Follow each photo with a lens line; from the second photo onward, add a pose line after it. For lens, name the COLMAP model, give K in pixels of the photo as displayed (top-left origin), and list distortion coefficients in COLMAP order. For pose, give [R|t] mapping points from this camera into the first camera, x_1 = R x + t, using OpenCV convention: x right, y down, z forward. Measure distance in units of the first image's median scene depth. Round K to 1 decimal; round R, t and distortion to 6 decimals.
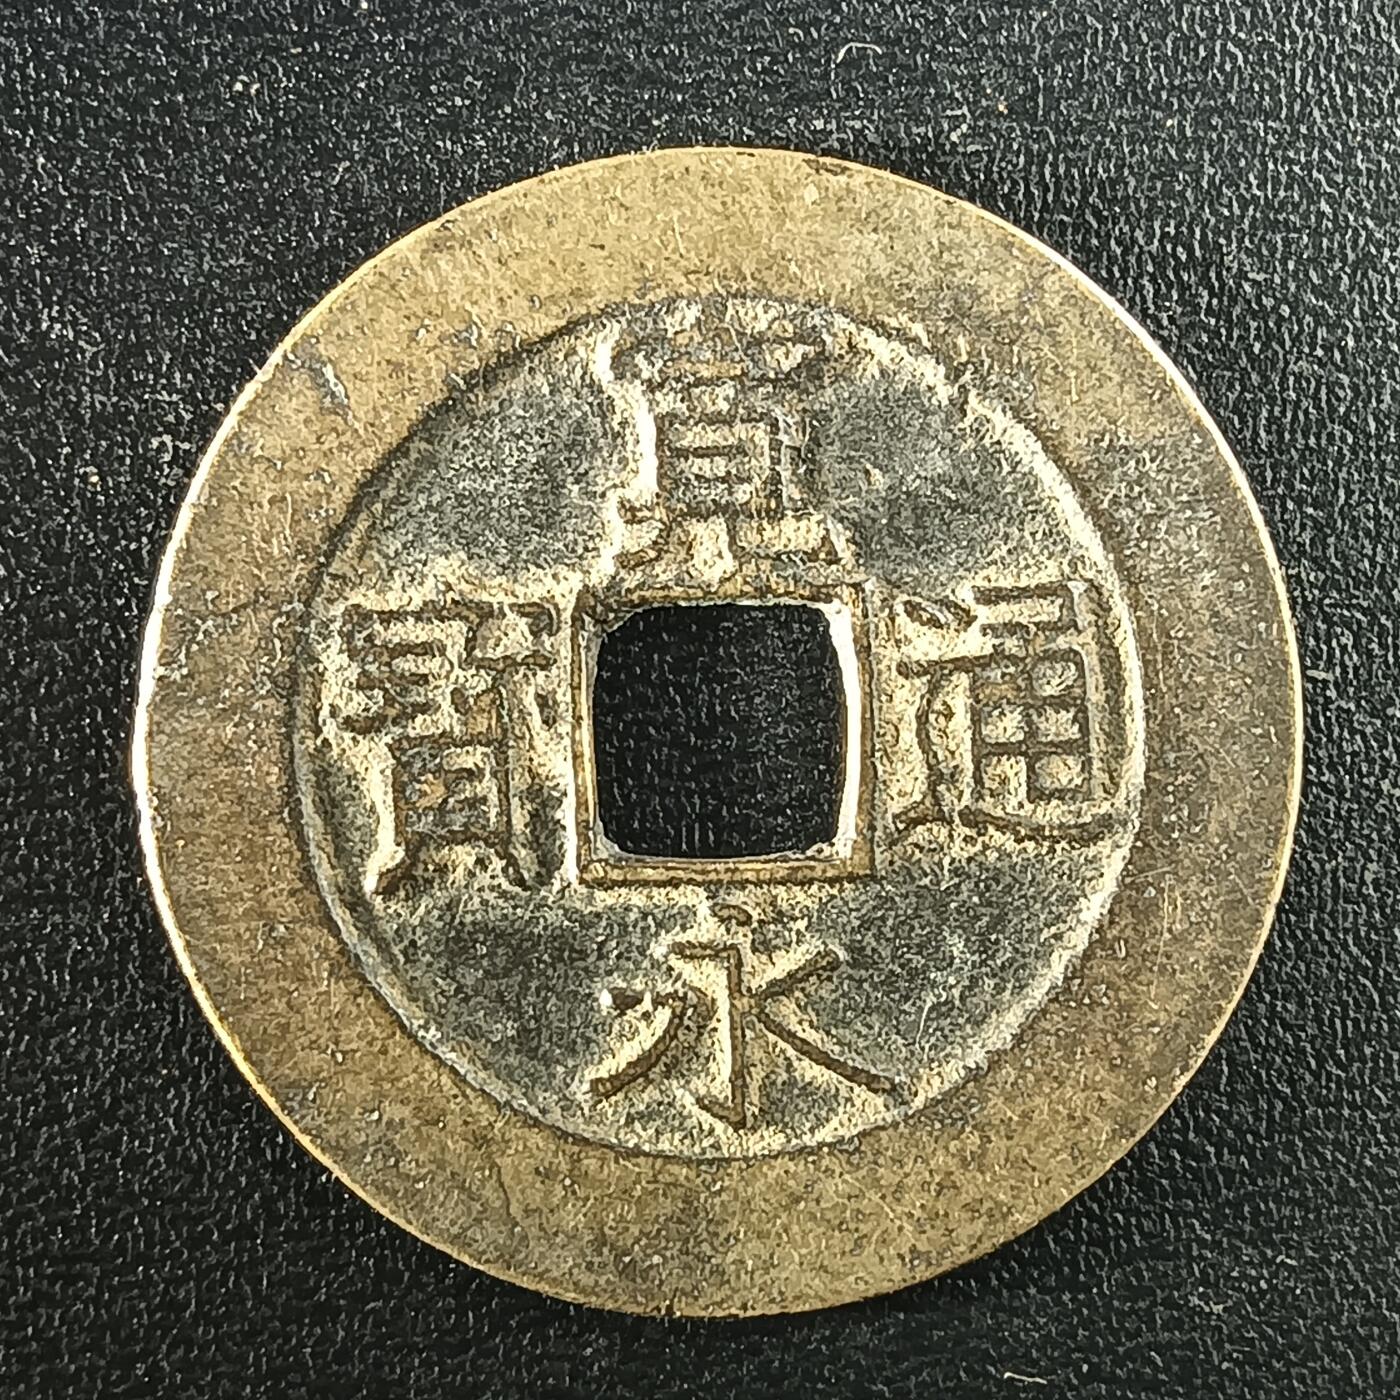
lens RADIAL K [[567.8, 0, 656.4], [0, 567.8, 749.5], [0, 0, 1]] dist [-0.002717, 0.000156]
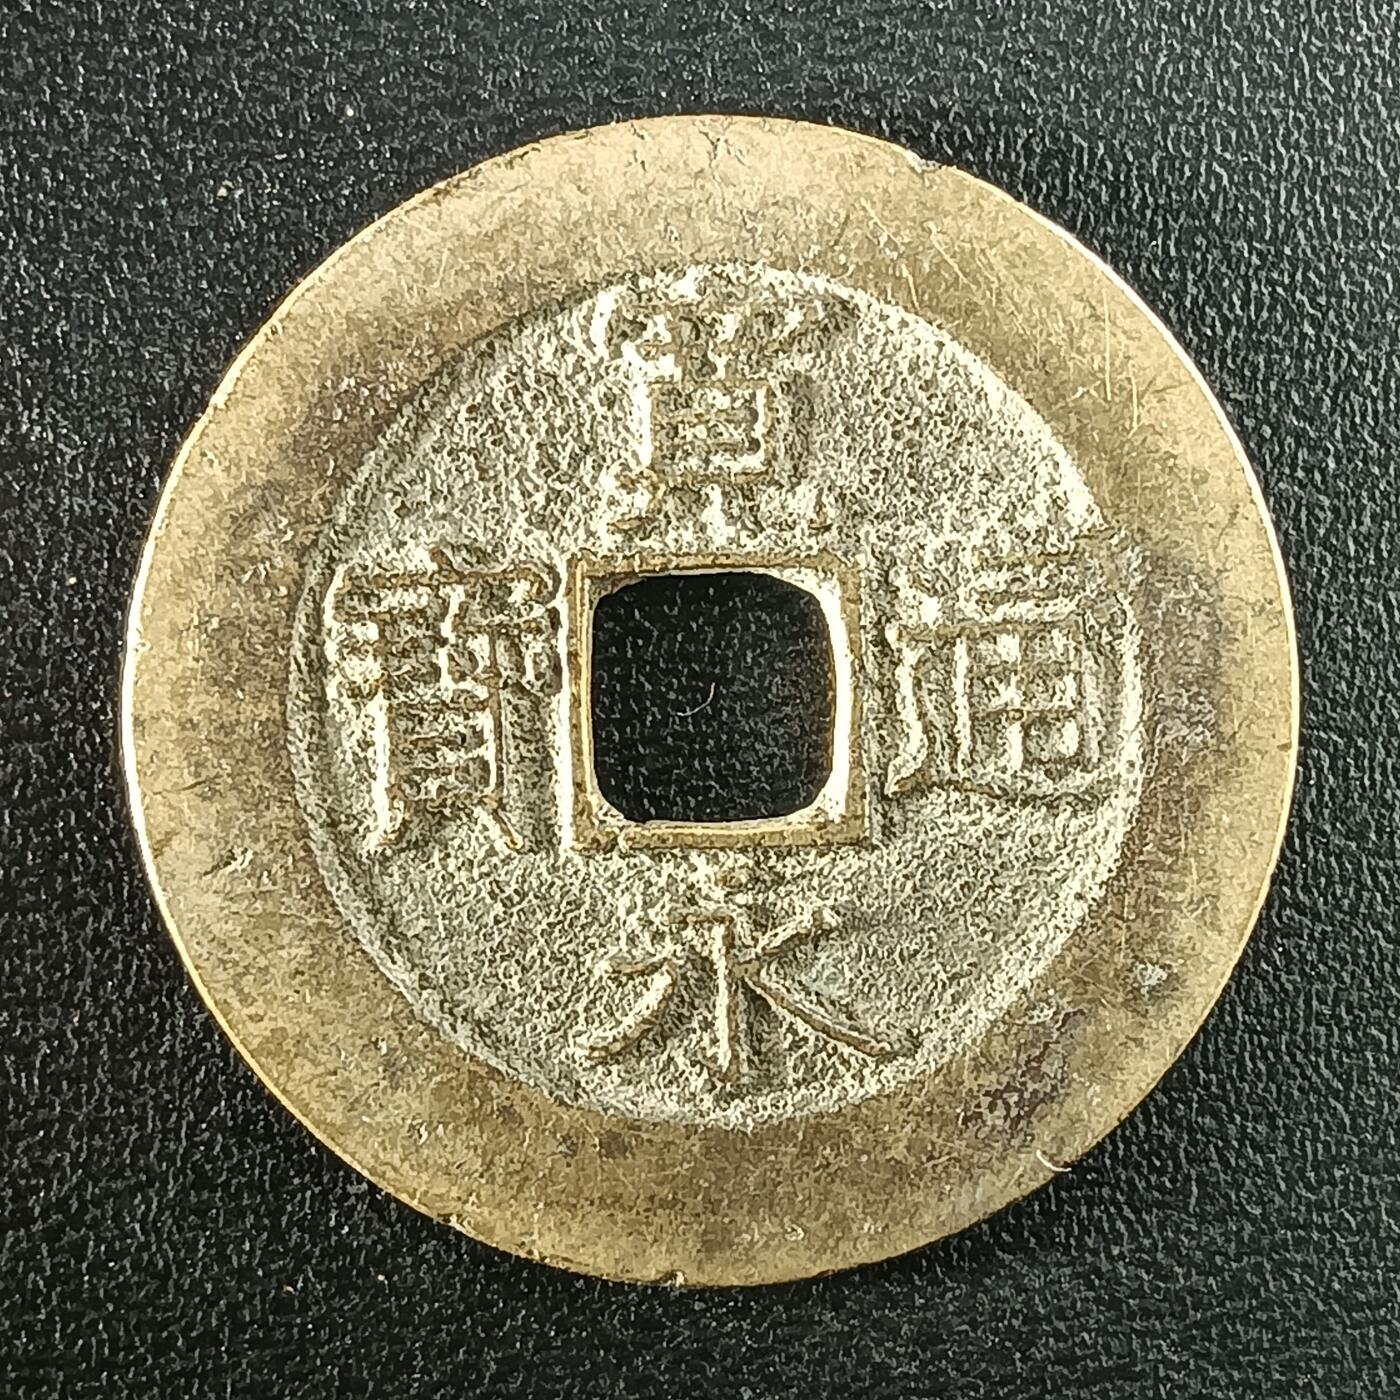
lens RADIAL K [[567.8, 0, 662.1], [0, 567.8, 691.4], [0, 0, 1]] dist [-0.002717, 0.000156]
pose [[0.999868, 0.016228, 0.000381, 0.051206], [-0.016227, 0.999866, -0.002111, -0.298128], [-0.000415, 0.002104, 0.999998, 0.000916]]
